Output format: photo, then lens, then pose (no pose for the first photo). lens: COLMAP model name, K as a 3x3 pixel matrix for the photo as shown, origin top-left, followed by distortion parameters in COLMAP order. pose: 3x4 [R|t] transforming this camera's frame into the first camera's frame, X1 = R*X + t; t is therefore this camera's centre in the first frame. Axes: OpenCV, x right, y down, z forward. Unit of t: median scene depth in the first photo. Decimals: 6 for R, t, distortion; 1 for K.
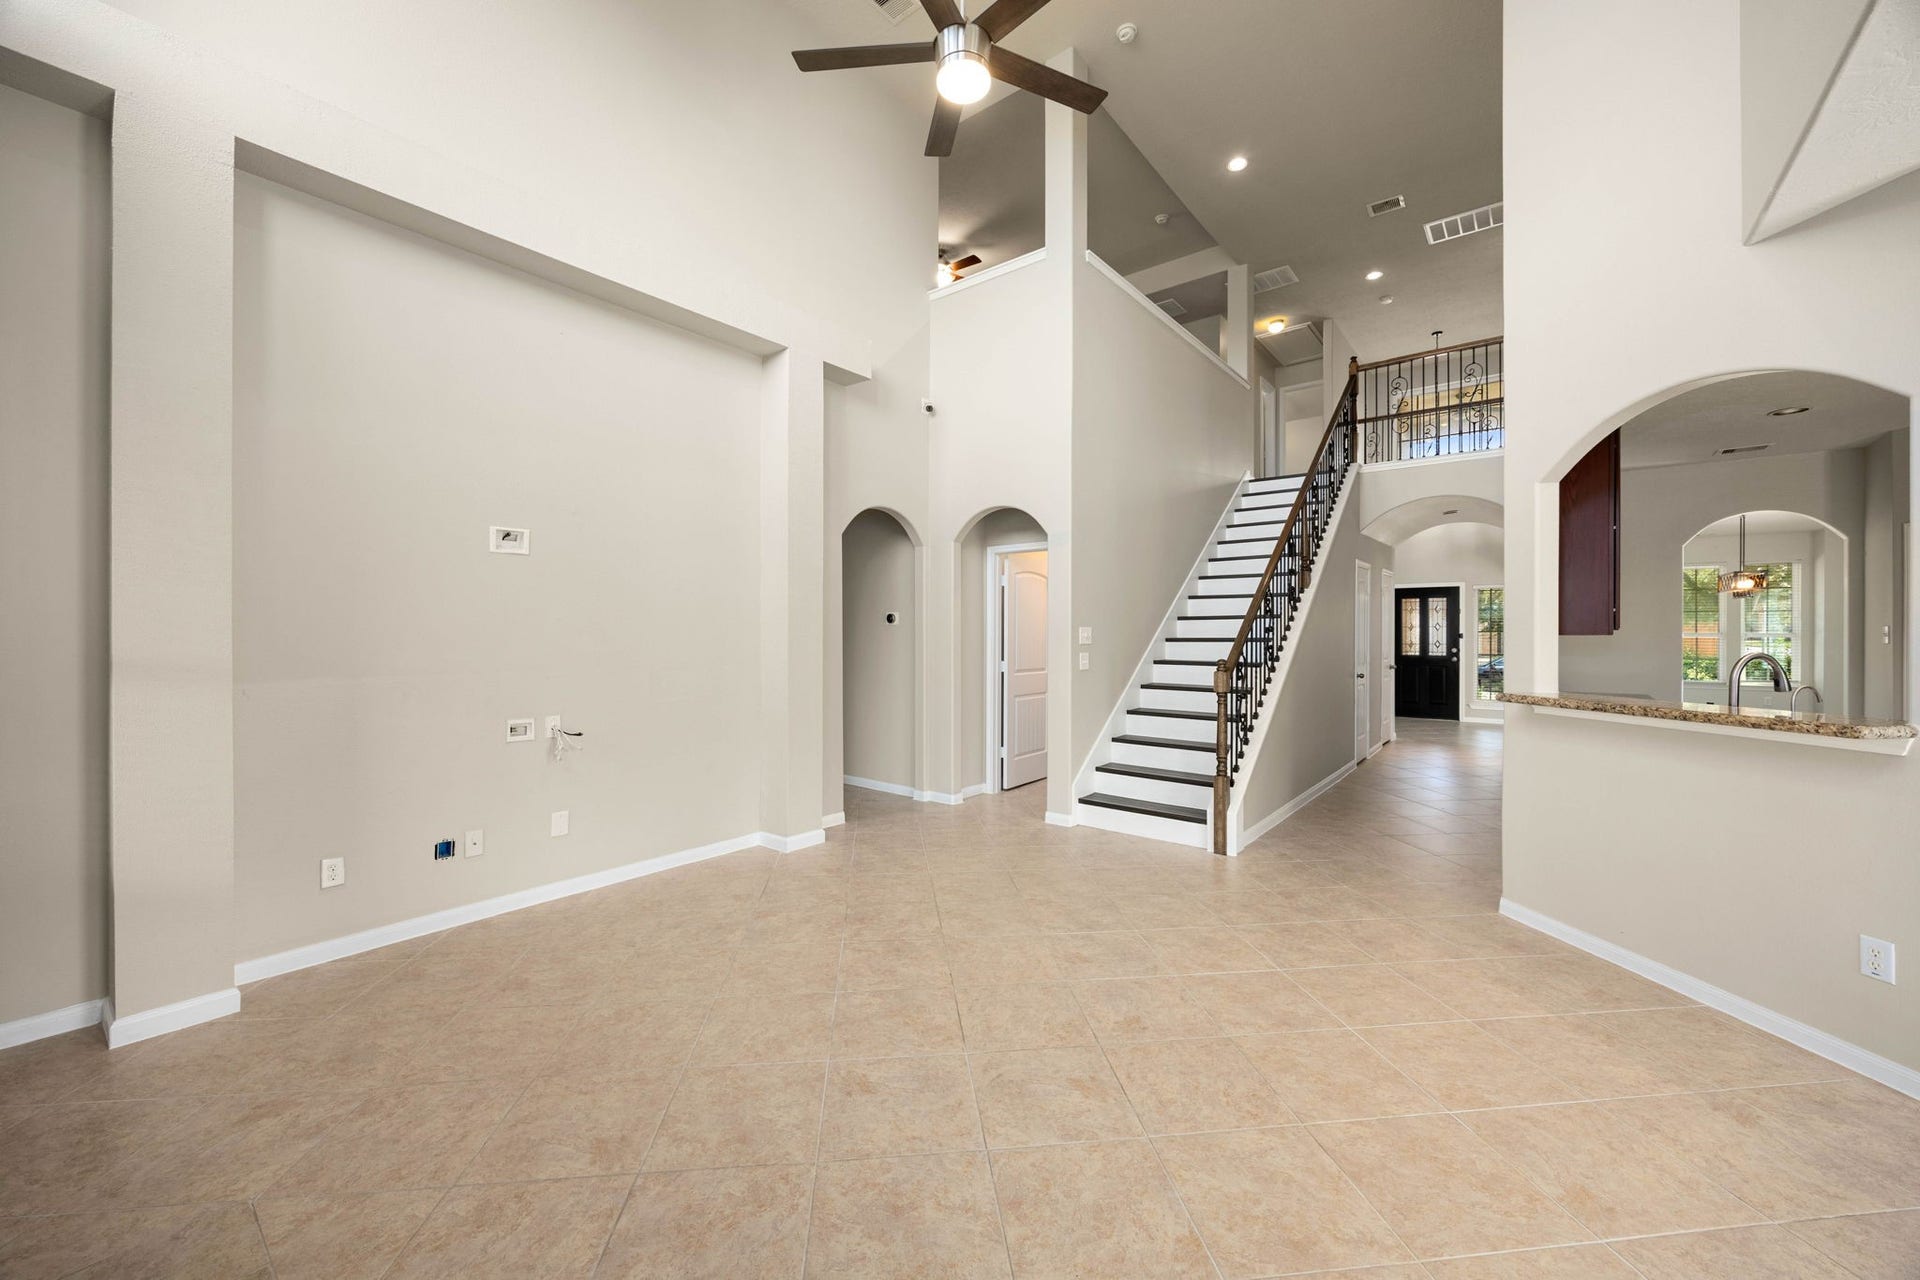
lens RADIAL K [[759.8, 0, 963.1], [0, 759.8, 632.8], [0, 0, 1]] dist [-0.001924, -0.000322]
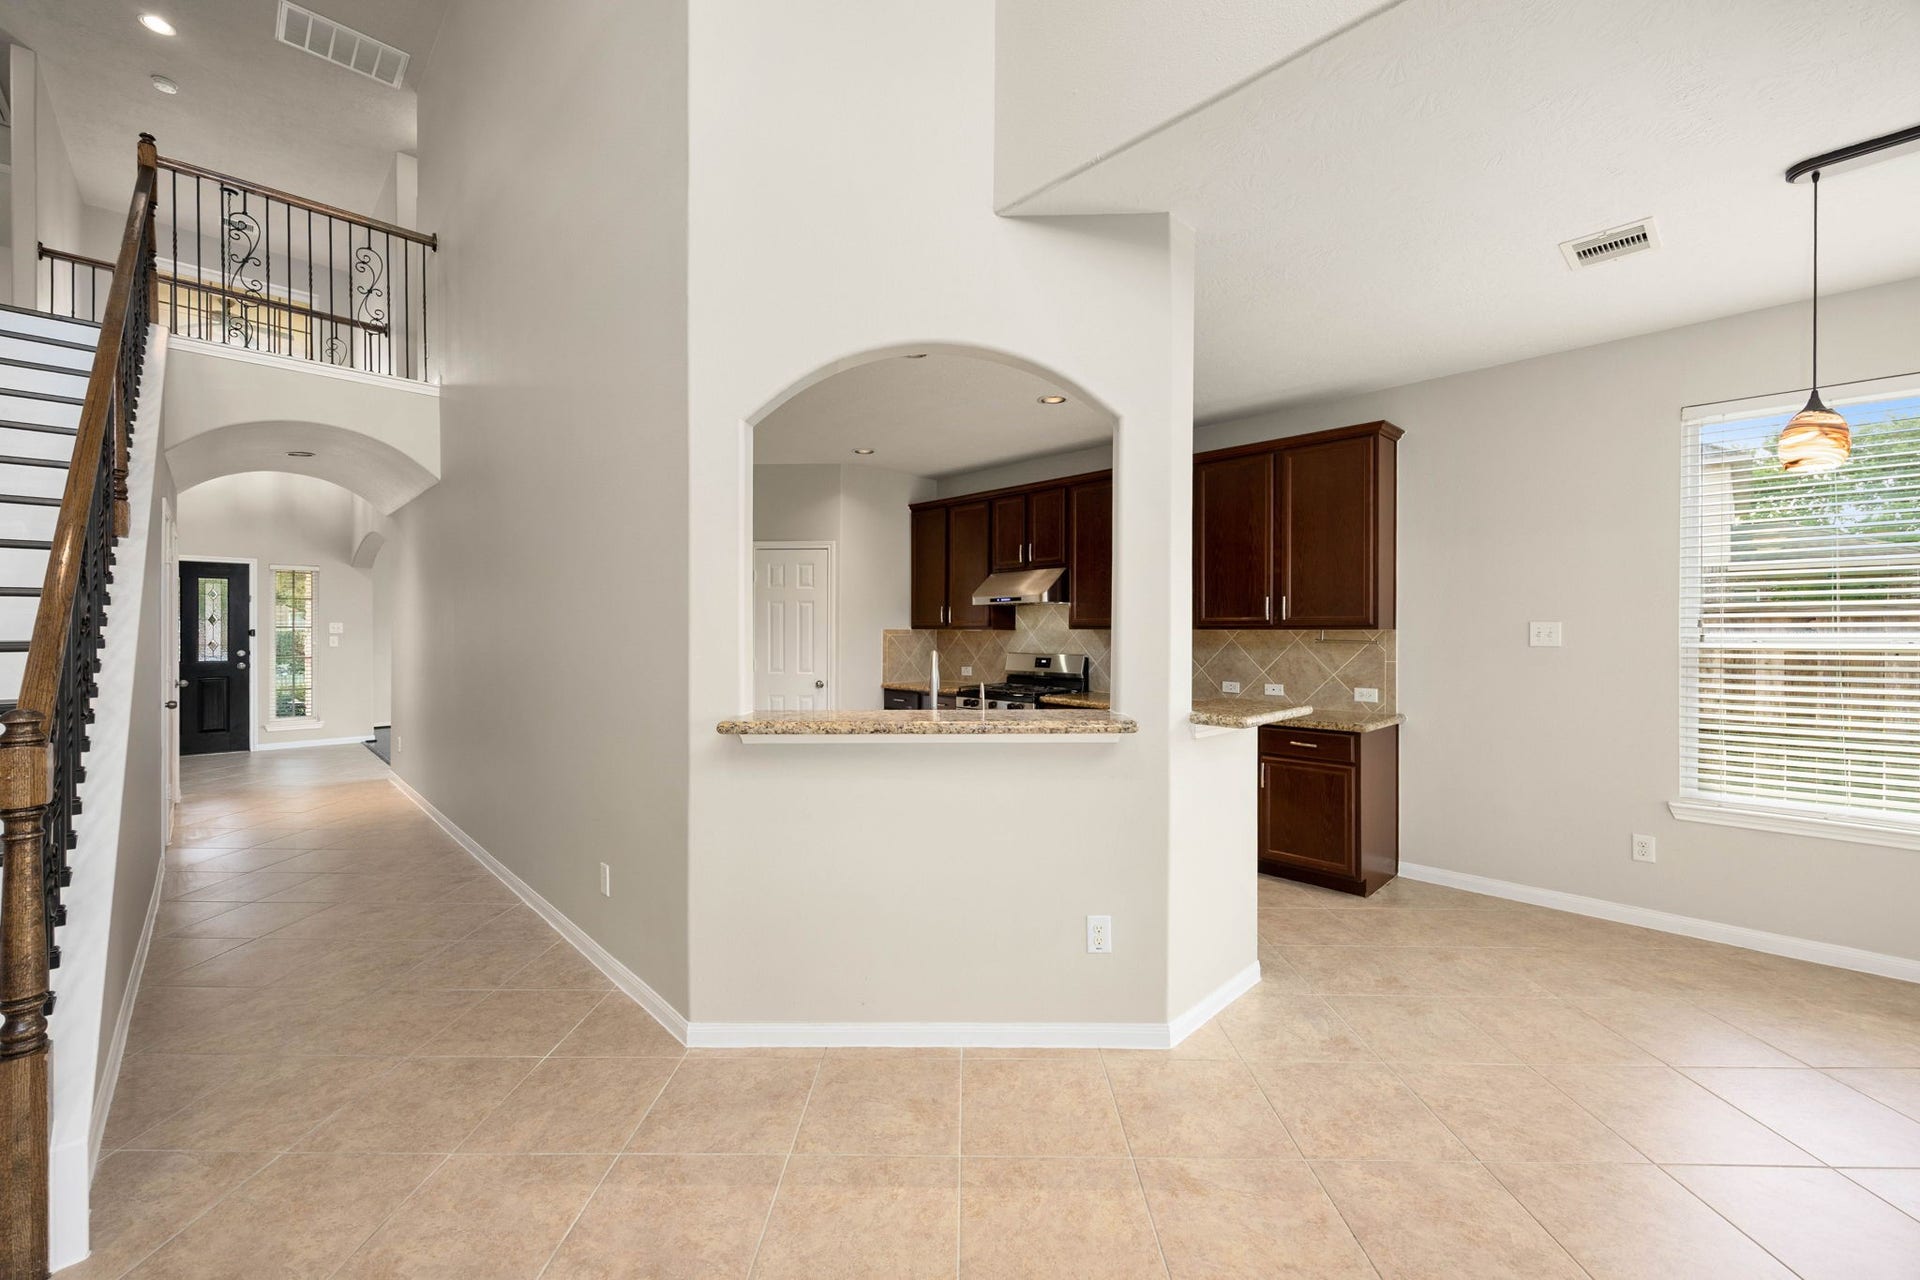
lens RADIAL K [[759.8, 0, 963.1], [0, 759.8, 632.8], [0, 0, 1]] dist [-0.001924, -0.000322]
pose [[0.125418, -0.004932, 0.992092, 0.050980], [-0.001173, 0.999986, 0.005120, -0.001203], [-0.992103, -0.001806, 0.125410, 0.468222]]
